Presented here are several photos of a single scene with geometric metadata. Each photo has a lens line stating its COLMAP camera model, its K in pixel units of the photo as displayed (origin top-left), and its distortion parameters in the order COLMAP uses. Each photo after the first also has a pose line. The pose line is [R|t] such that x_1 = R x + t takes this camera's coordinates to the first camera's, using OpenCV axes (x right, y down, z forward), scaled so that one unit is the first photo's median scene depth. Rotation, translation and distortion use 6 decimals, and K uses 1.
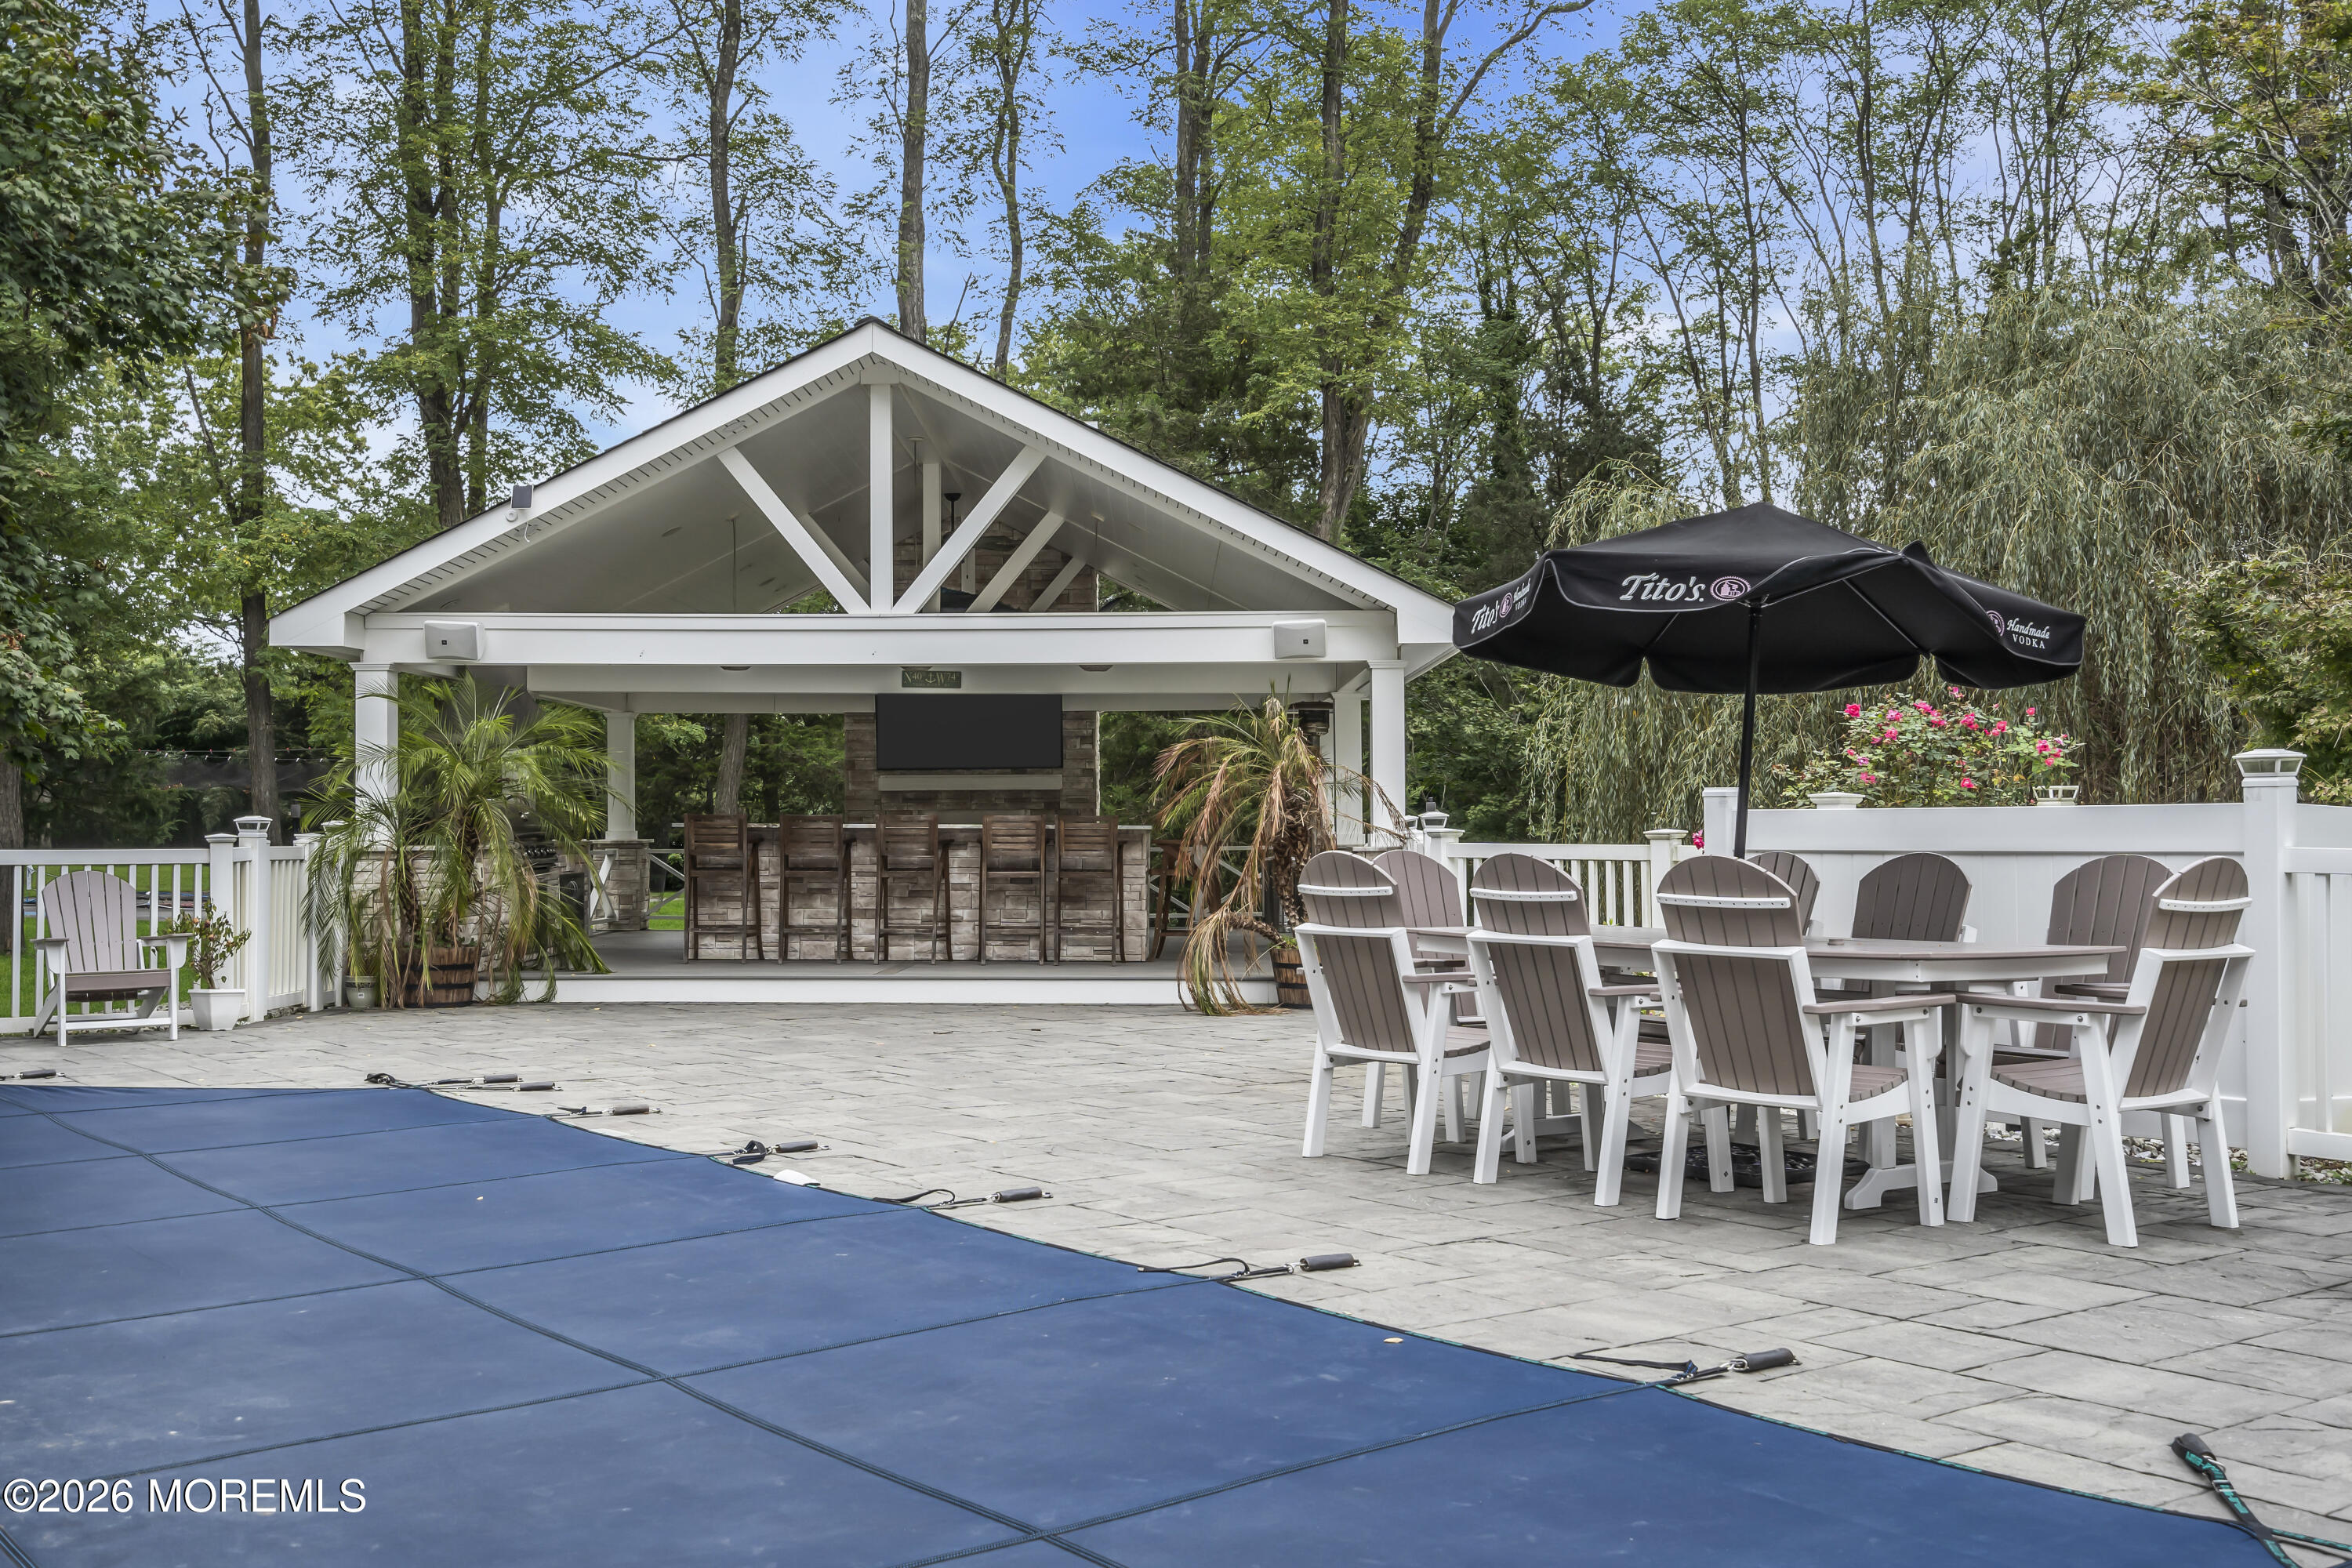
lens RADIAL K [[2387.7, 0, 1176.0], [0, 2387.7, 784.0], [0, 0, 1]] dist [-0.019342, -0.000976]
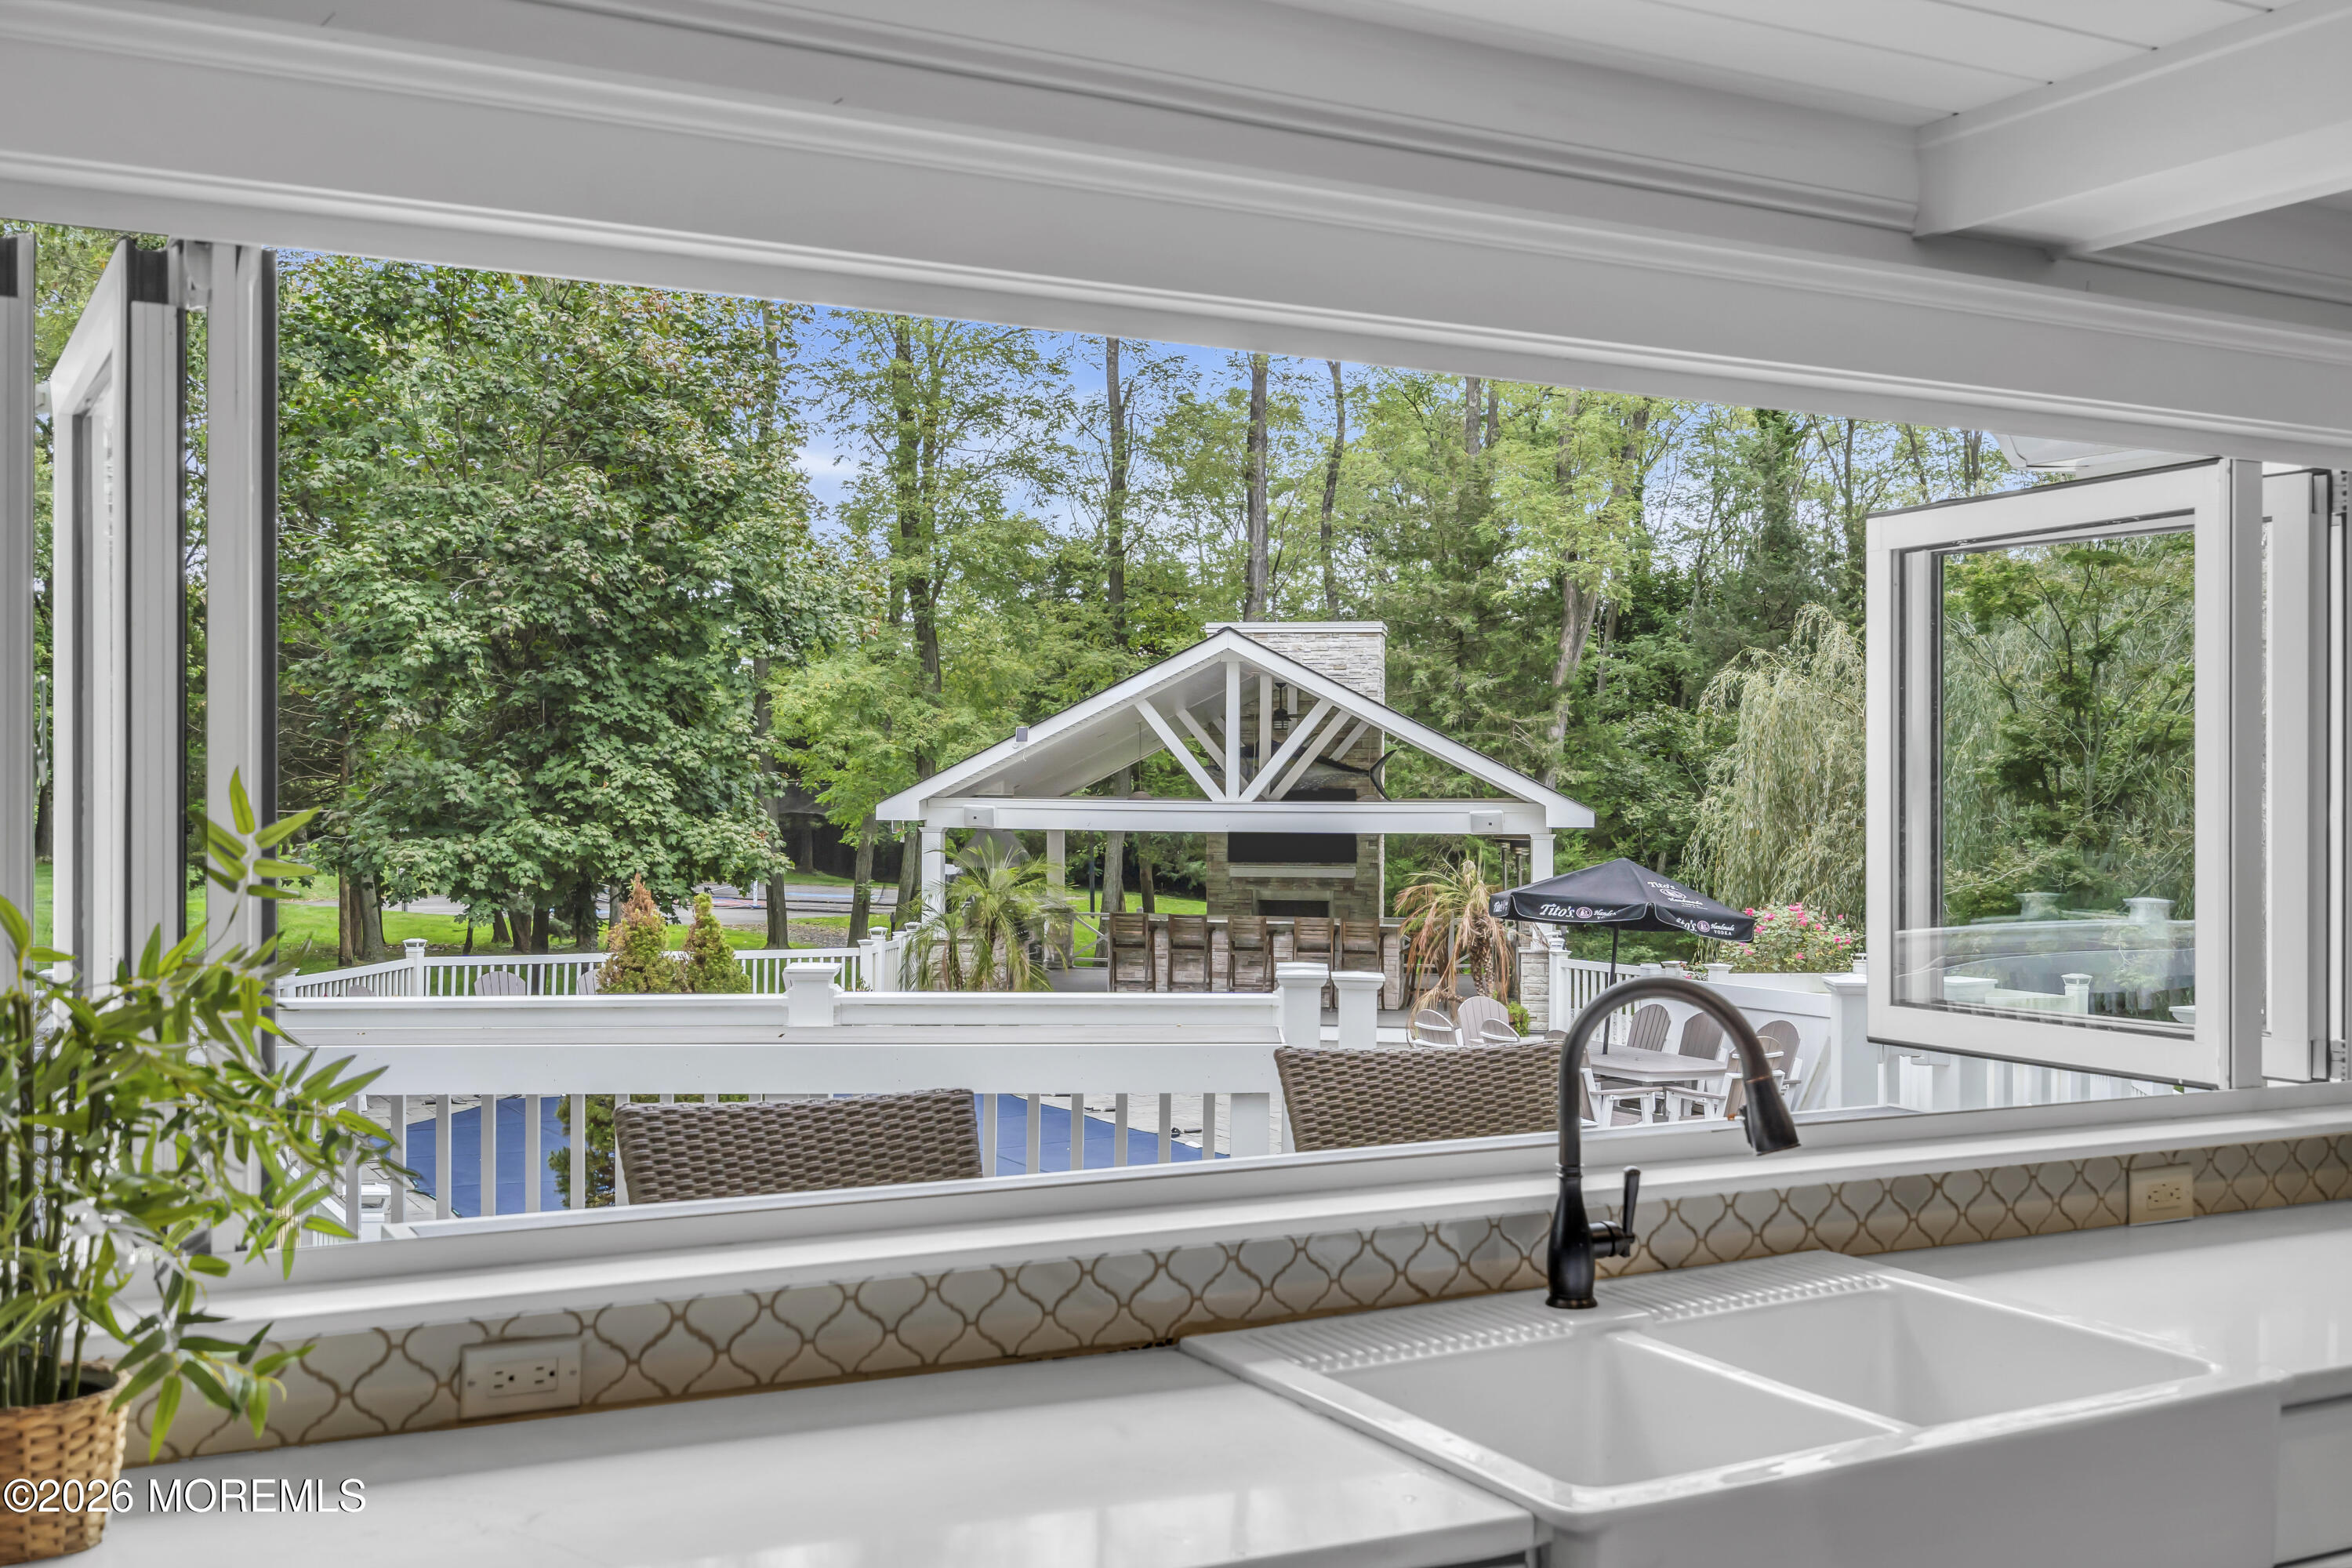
lens RADIAL K [[2381.2, 0, 1176.0], [0, 2381.2, 784.0], [0, 0, 1]] dist [-0.001654, -0.000226]
pose [[0.989246, 0.011542, -0.145806, 0.069858], [-0.009262, 0.999824, 0.016309, -0.098422], [0.145969, -0.014783, 0.989179, -0.569355]]
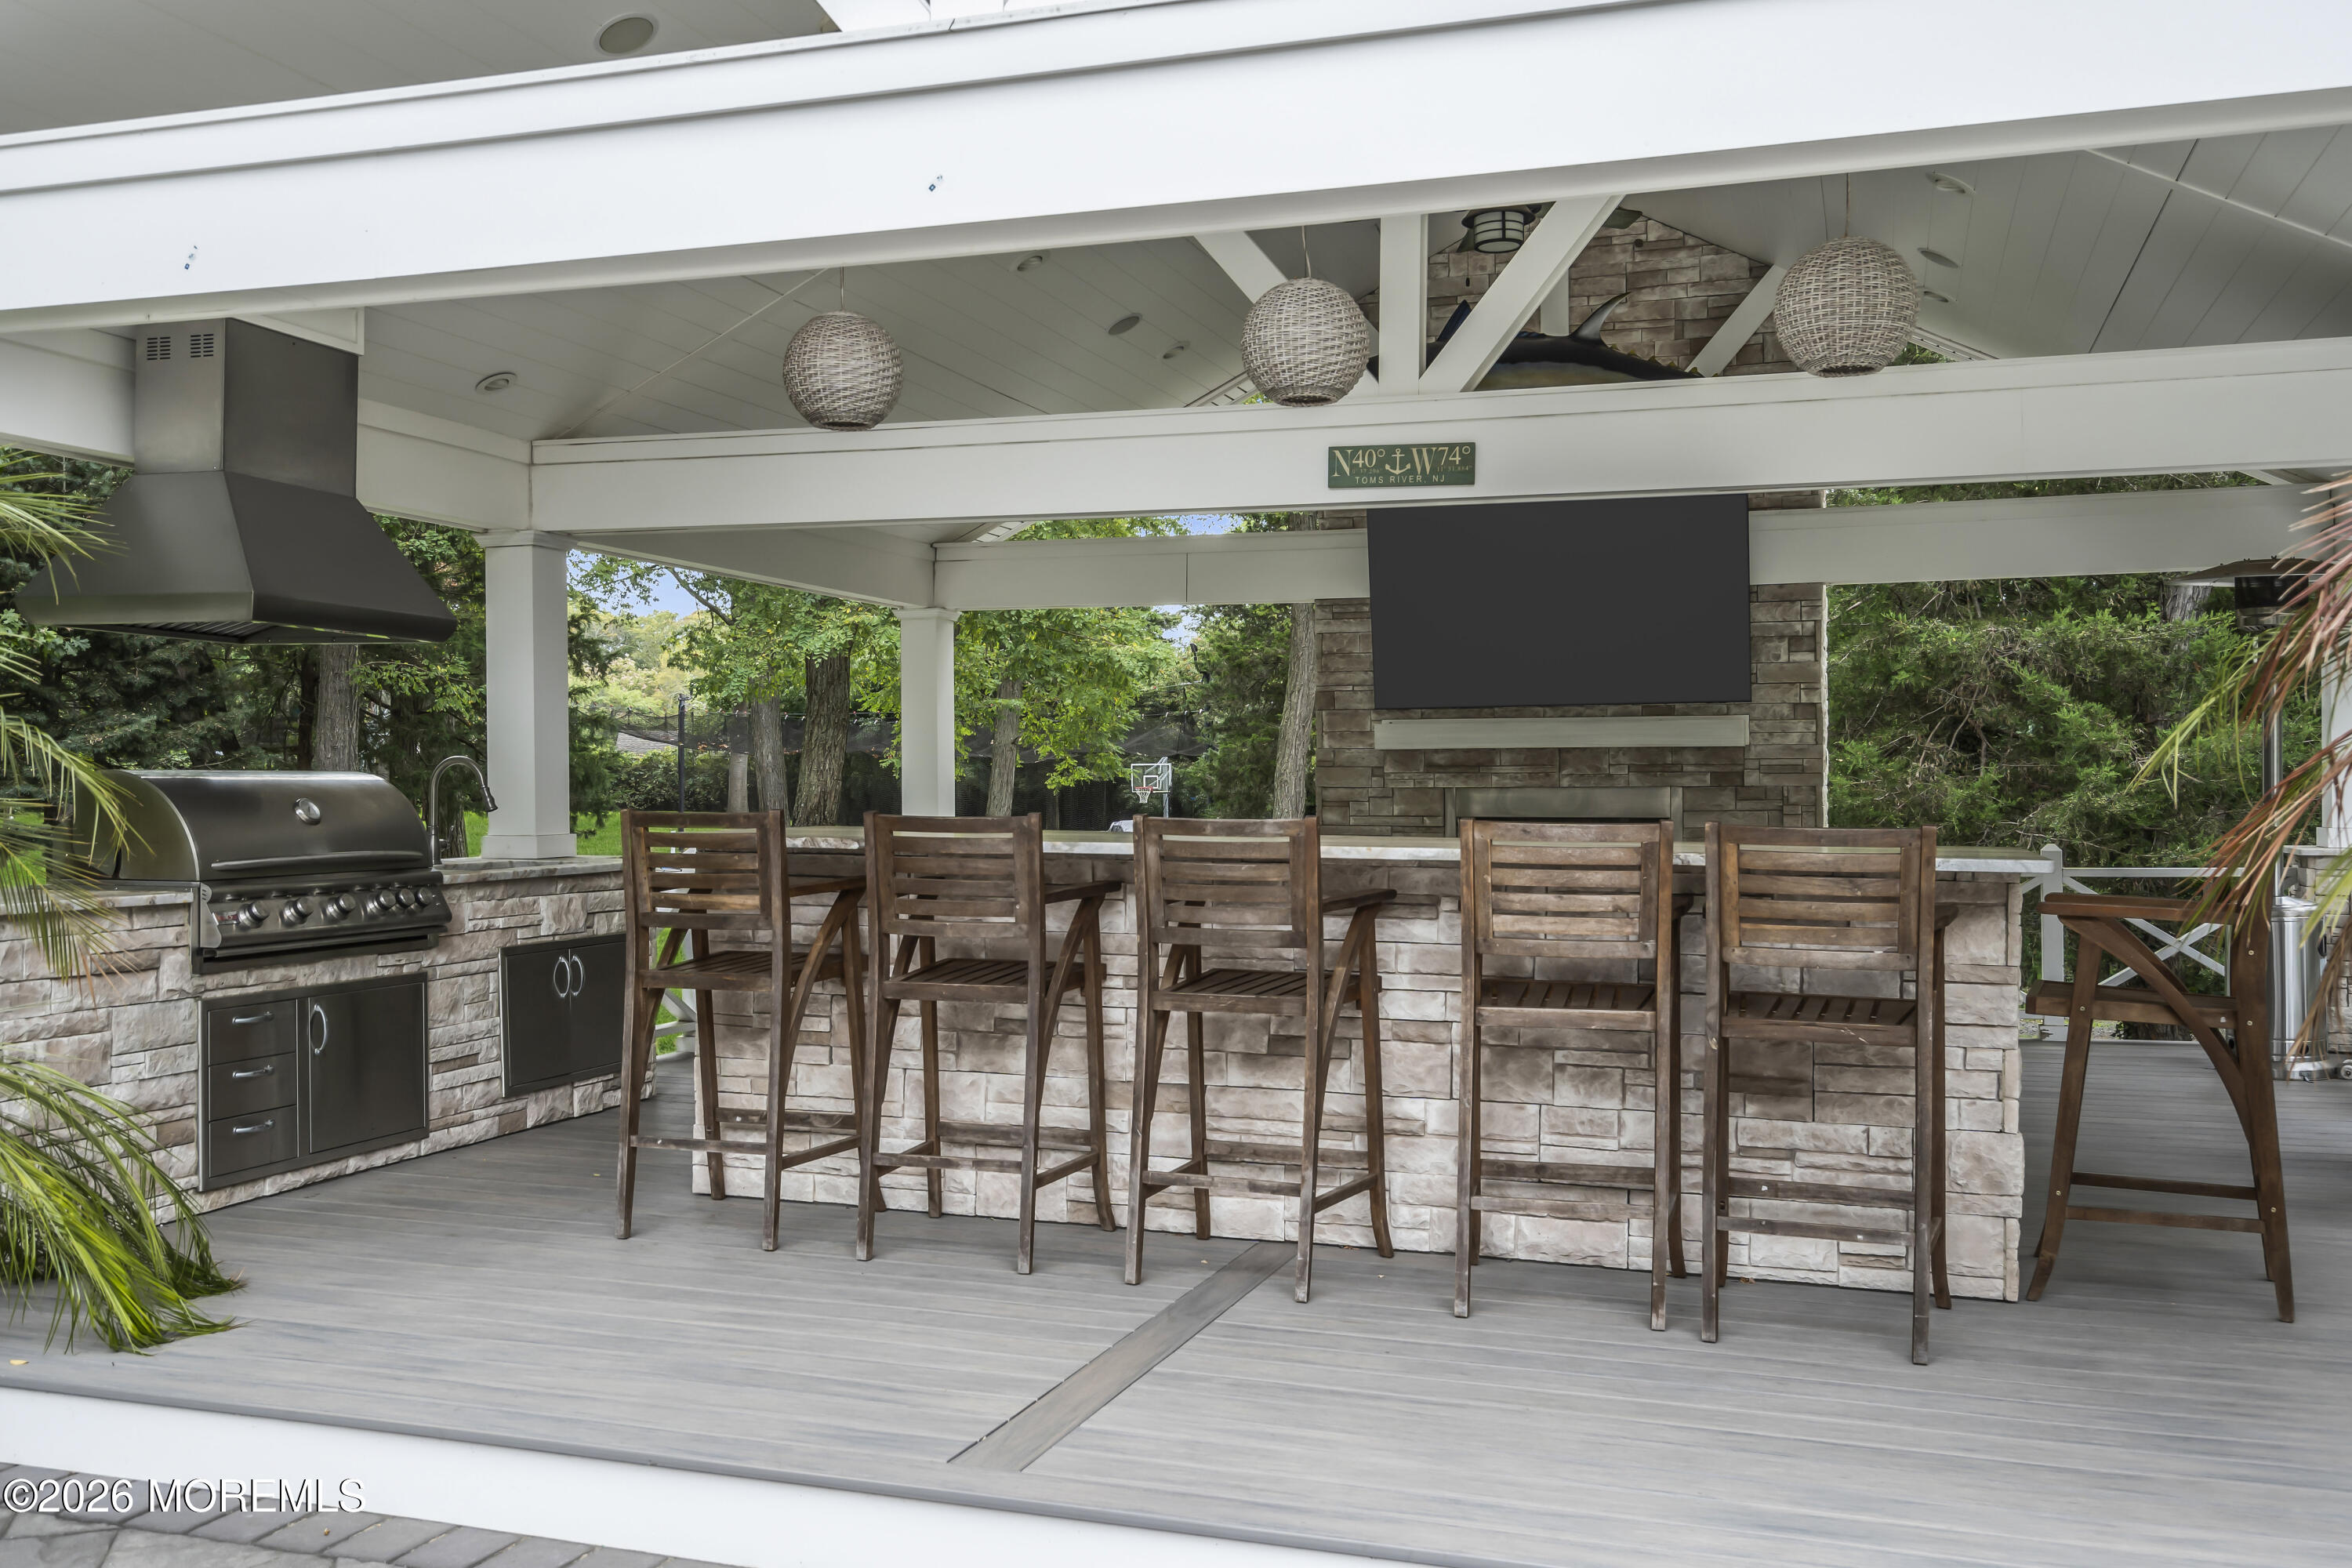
lens RADIAL K [[2018.5, 0, 1176.0], [0, 2018.5, 784.0], [0, 0, 1]] dist [-0.001888, -0.000727]
pose [[0.944981, -0.001252, -0.327123, -0.030273], [0.005947, 0.999893, 0.013354, 0.004901], [0.327072, -0.014565, 0.944887, 0.728206]]
